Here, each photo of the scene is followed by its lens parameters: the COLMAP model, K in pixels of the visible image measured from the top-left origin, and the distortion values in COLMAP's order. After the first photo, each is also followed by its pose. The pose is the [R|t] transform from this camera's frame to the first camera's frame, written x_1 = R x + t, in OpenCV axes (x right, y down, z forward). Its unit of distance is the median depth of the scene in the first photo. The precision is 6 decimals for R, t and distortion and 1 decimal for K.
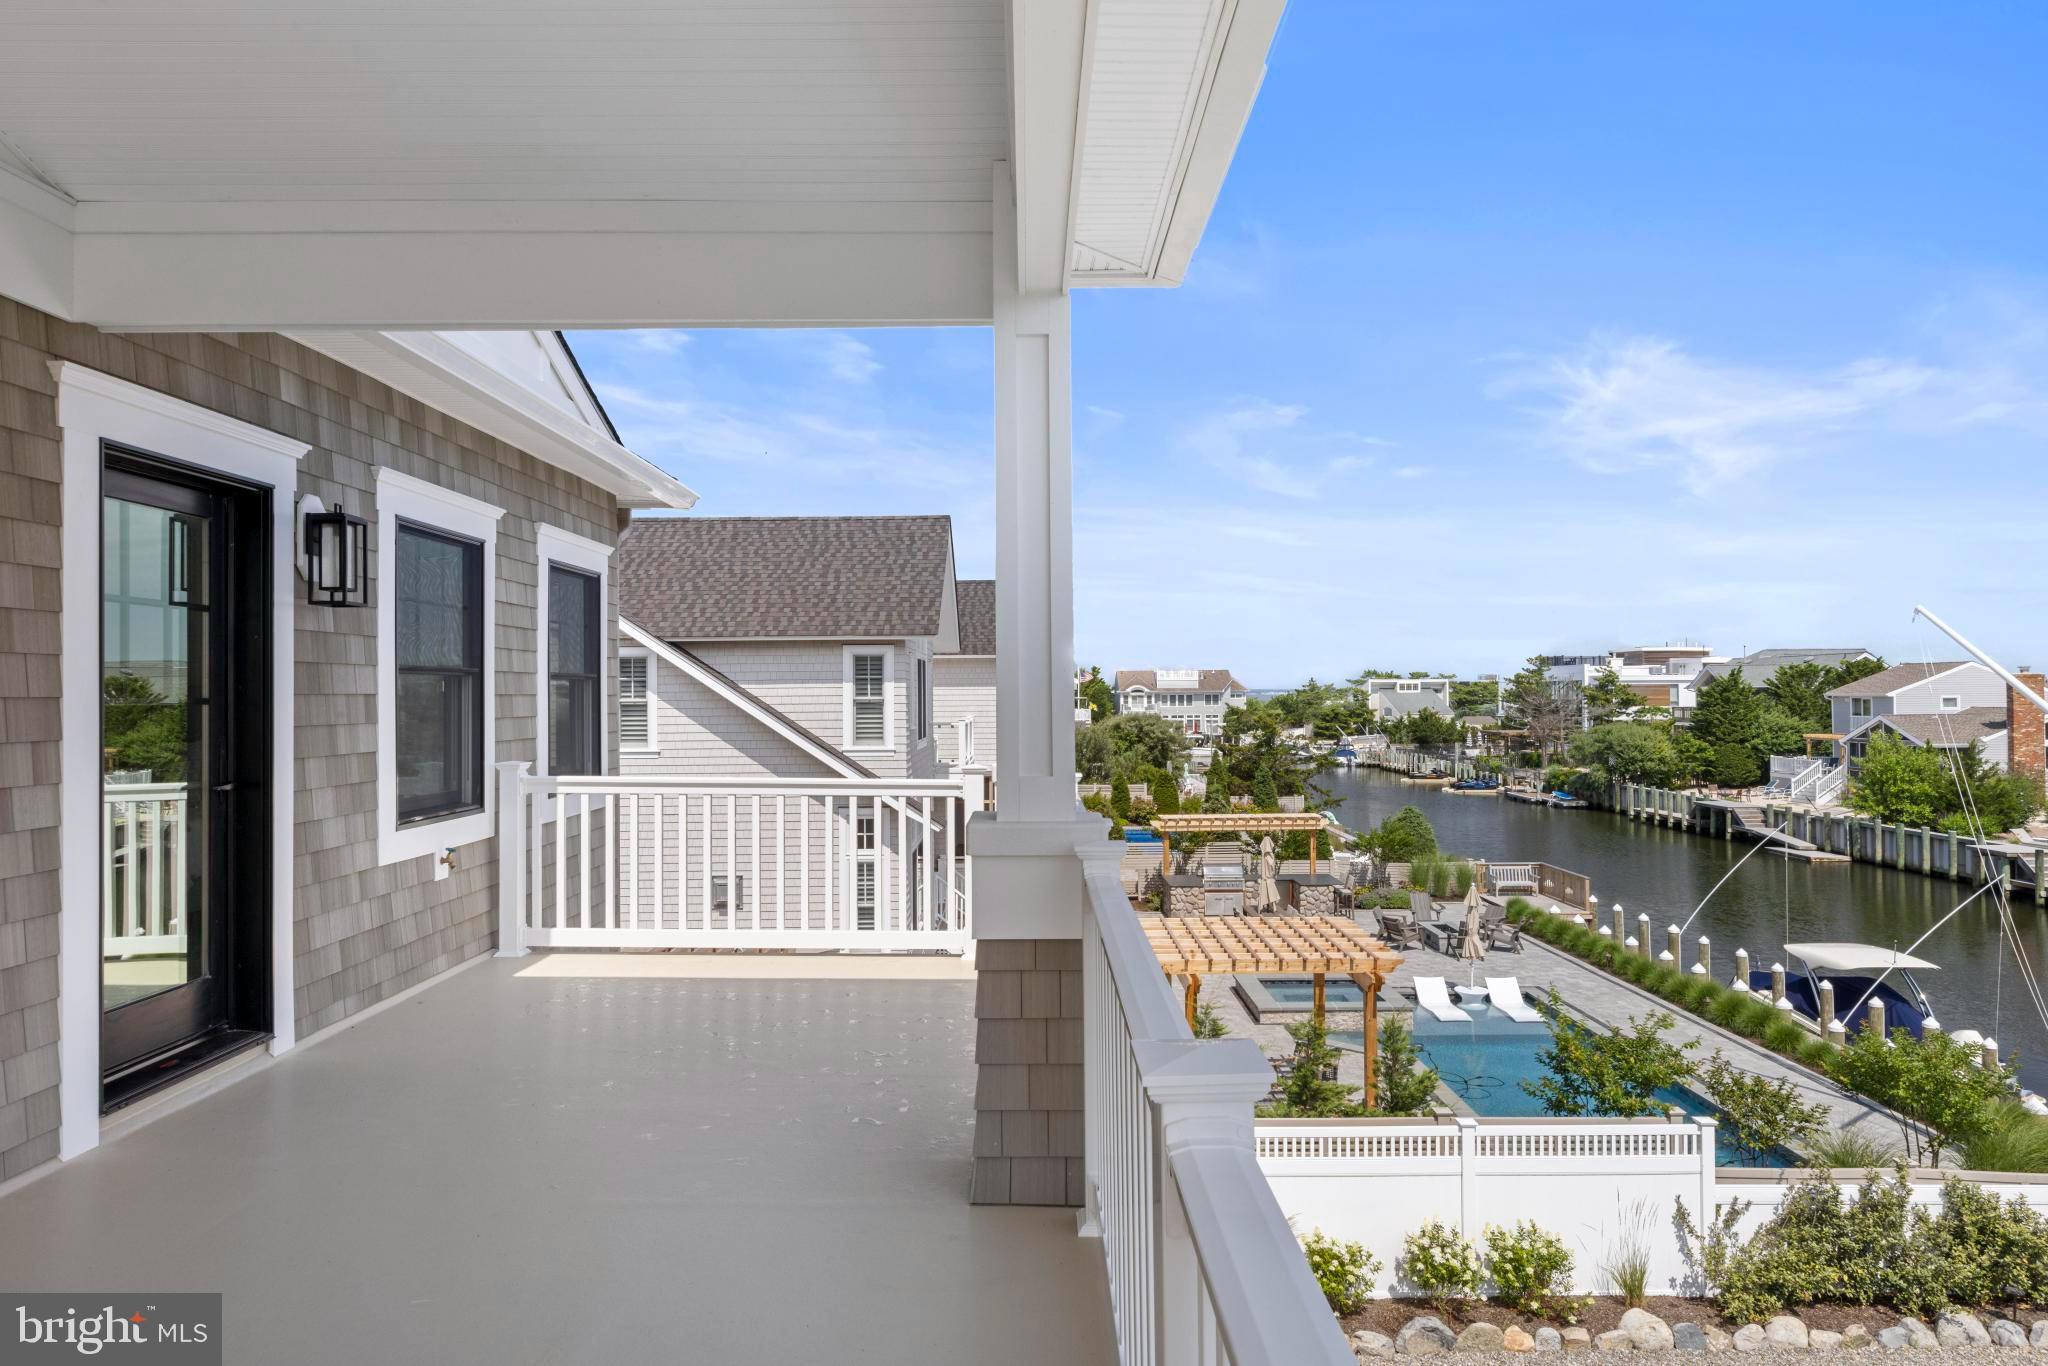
lens RADIAL K [[1299.8, 0, 1010.7], [0, 1299.8, 681.4], [0, 0, 1]] dist [0.009765, 0.003166]
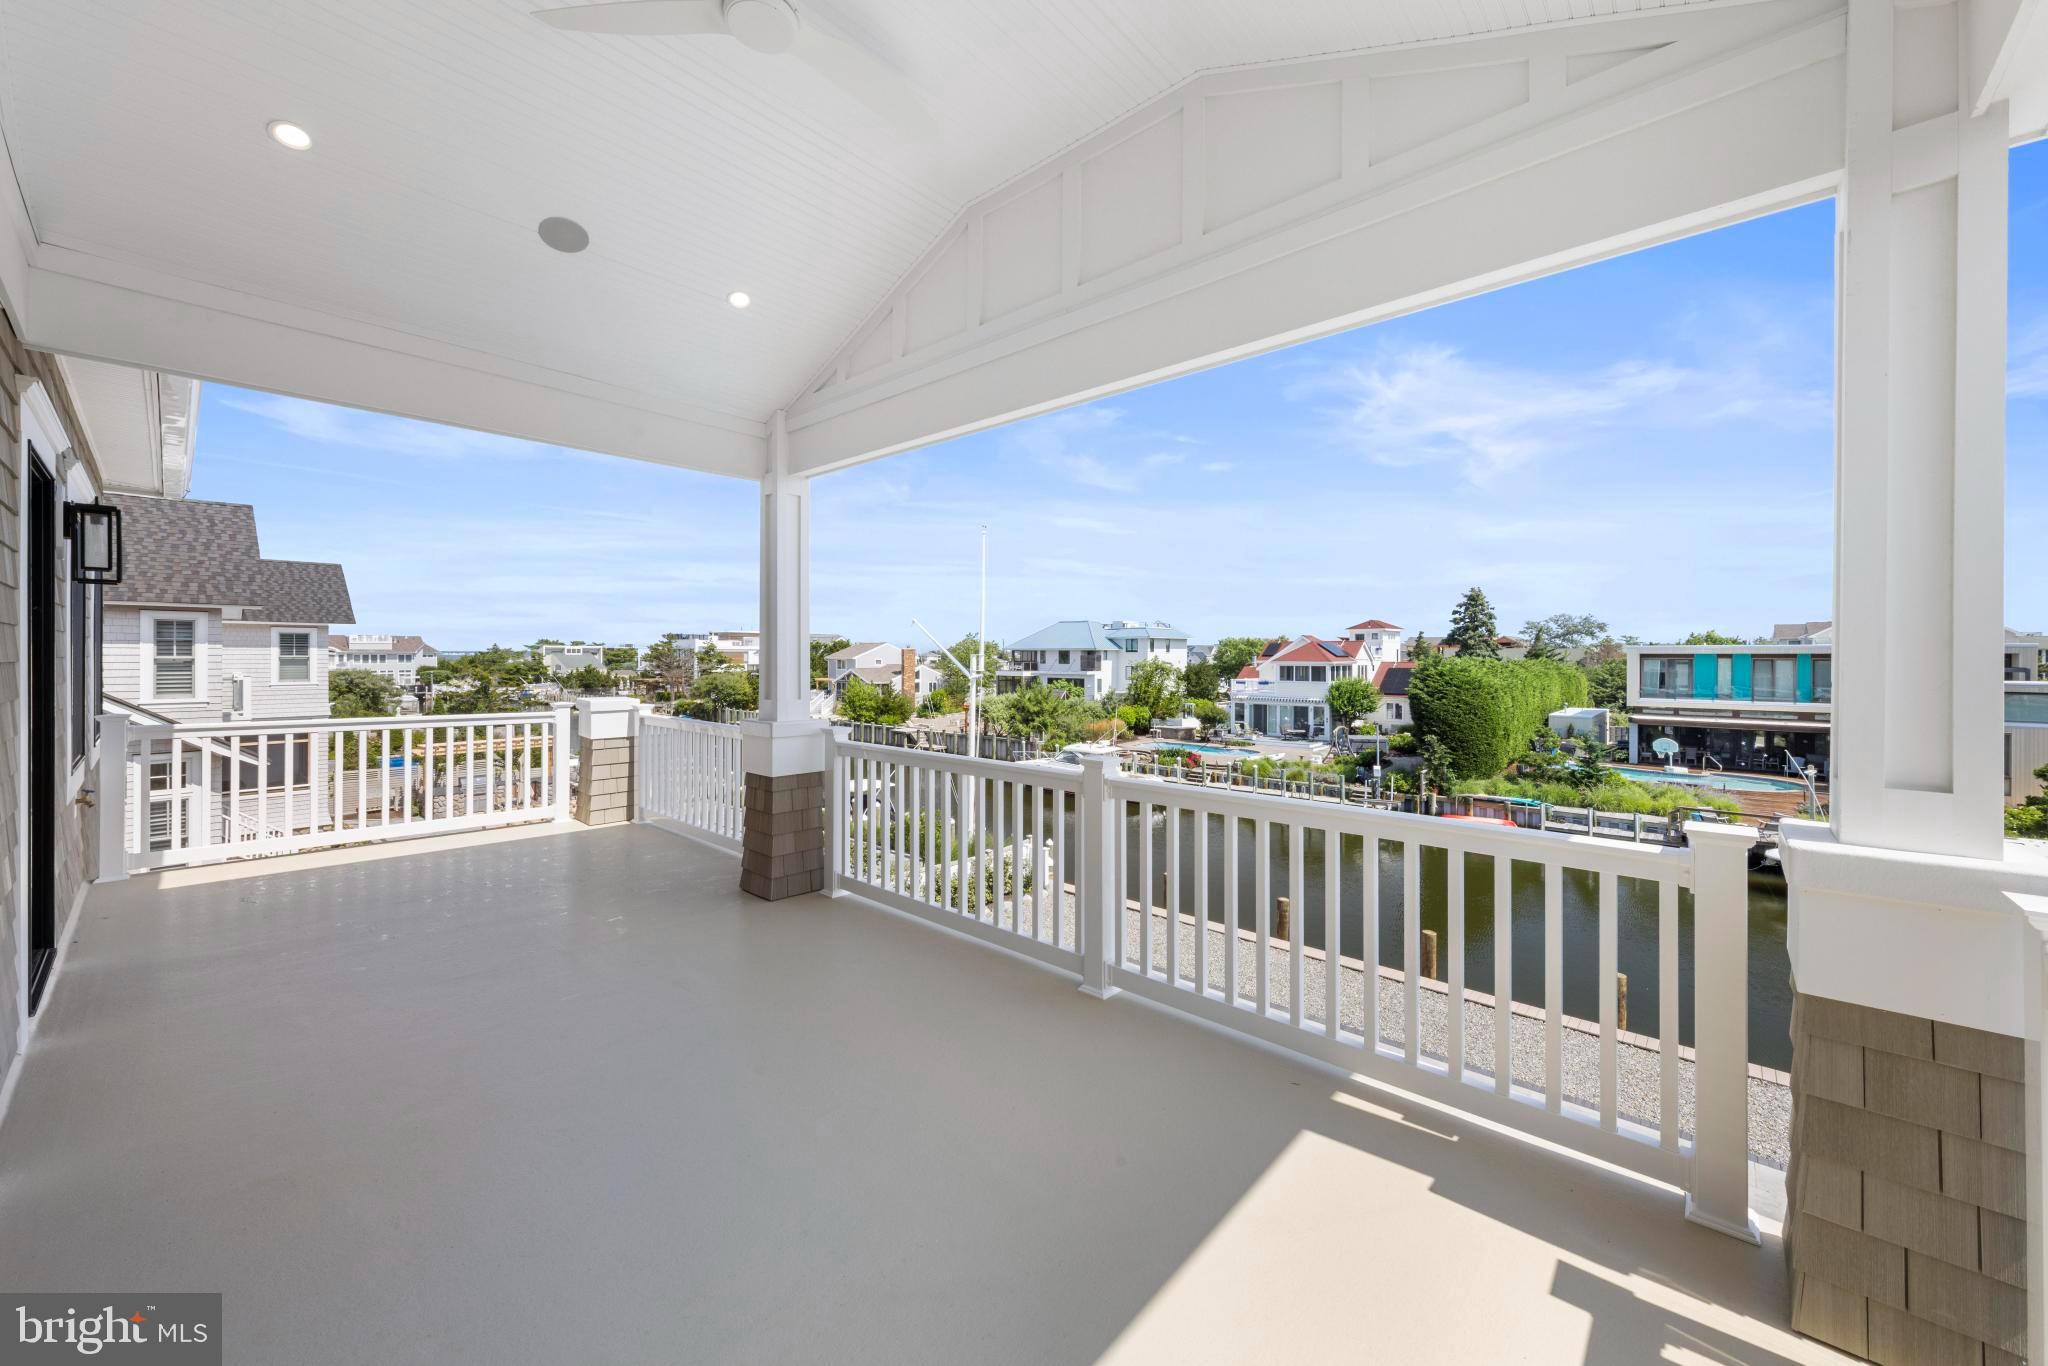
lens RADIAL K [[779.8, 0, 1046.4], [0, 779.8, 656.6], [0, 0, 1]] dist [0.006439, -0.000542]
pose [[0.655214, 0.007348, 0.755408, -0.039162], [-0.014954, 0.999883, 0.003244, -0.000520], [-0.755295, -0.013422, 0.655247, -0.009541]]
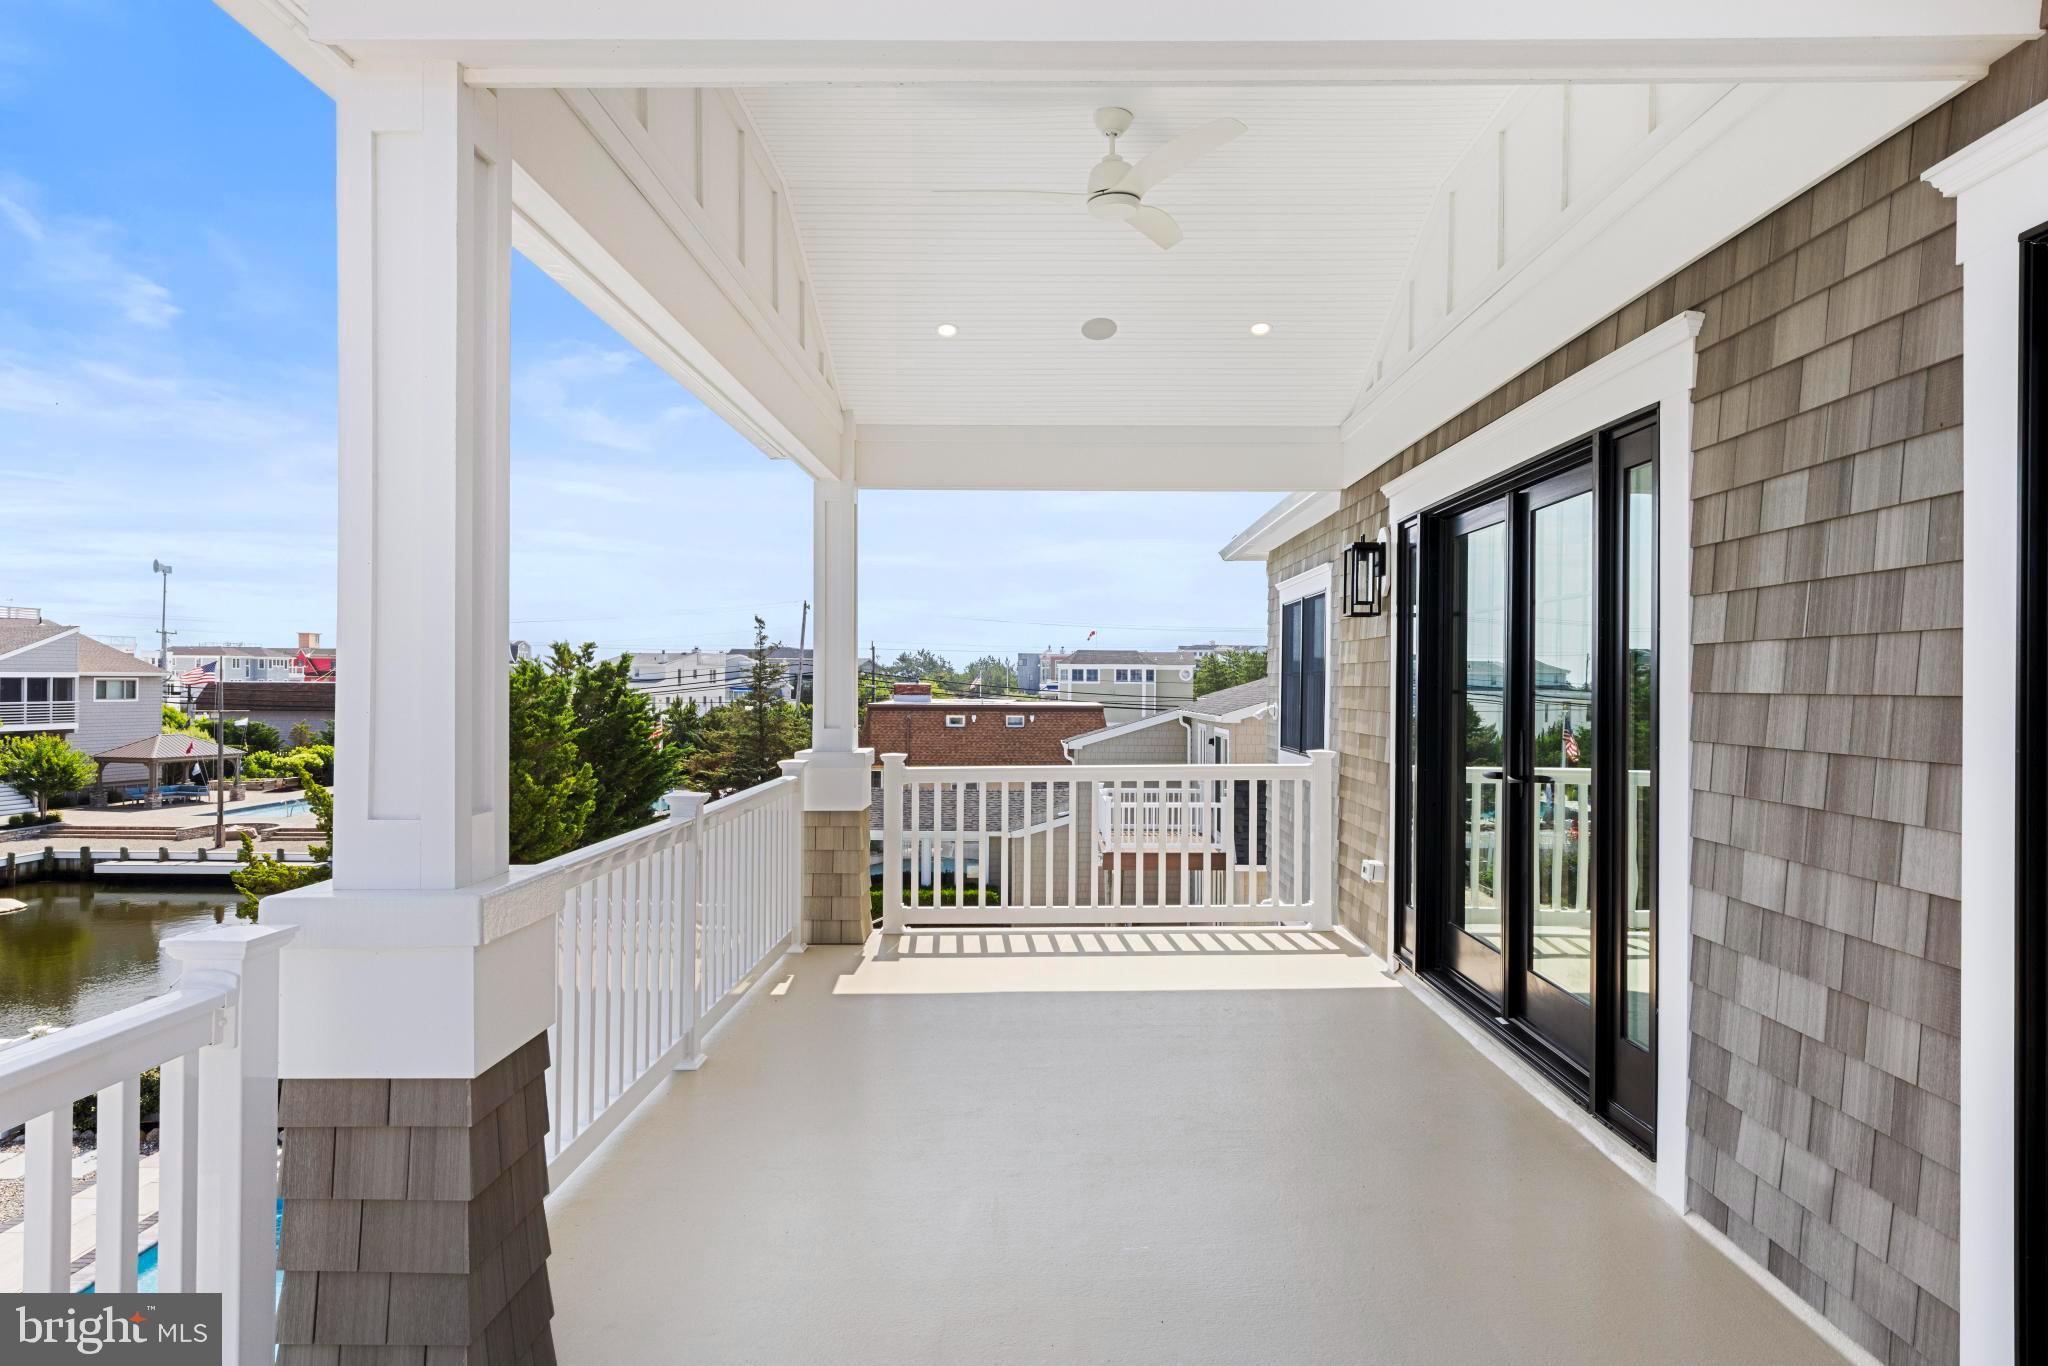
lens RADIAL K [[1239.4, 0, 1021.7], [0, 1239.4, 684.2], [0, 0, 1]] dist [0.014195, -0.004704]
pose [[-0.999979, 0.000797, 0.006358, -0.017236], [0.000749, 0.999971, -0.007551, 0.000636], [-0.006364, -0.007546, -0.999951, 0.098270]]
